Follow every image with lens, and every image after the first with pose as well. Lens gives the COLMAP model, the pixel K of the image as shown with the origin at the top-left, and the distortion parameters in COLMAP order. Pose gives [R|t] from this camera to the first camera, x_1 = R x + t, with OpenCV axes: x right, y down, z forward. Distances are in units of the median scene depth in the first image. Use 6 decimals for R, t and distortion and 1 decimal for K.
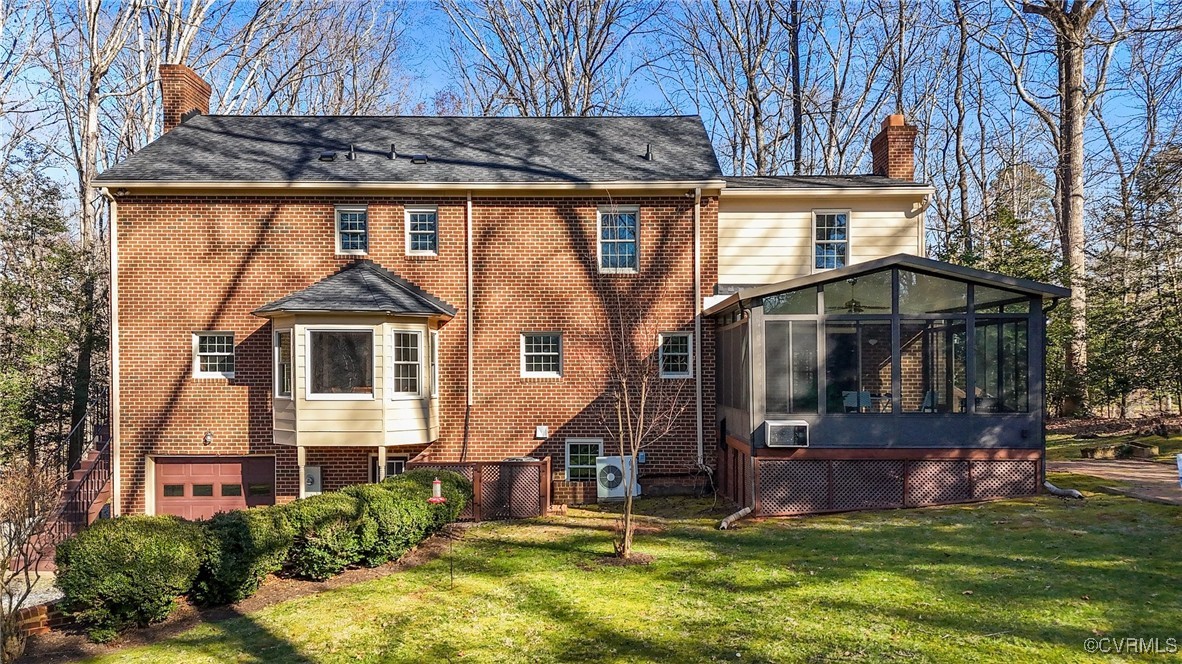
lens RADIAL K [[861.0, 0, 591.0], [0, 861.0, 332.0], [0, 0, 1]] dist [0.087327, -0.000587]
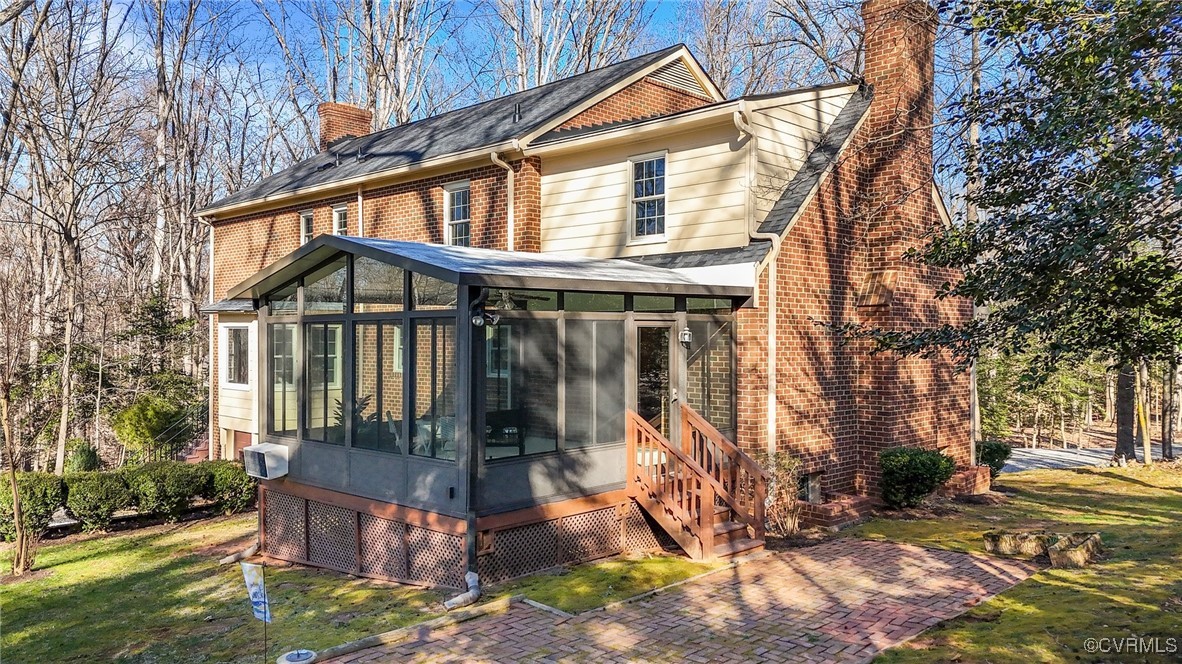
lens RADIAL K [[861.0, 0, 591.0], [0, 861.0, 332.0], [0, 0, 1]] dist [0.087327, -0.000587]
pose [[0.710594, 0.004753, -0.703586, 0.769399], [0.029749, 0.998880, 0.036792, -0.020373], [0.702973, -0.047075, 0.709657, 0.456037]]
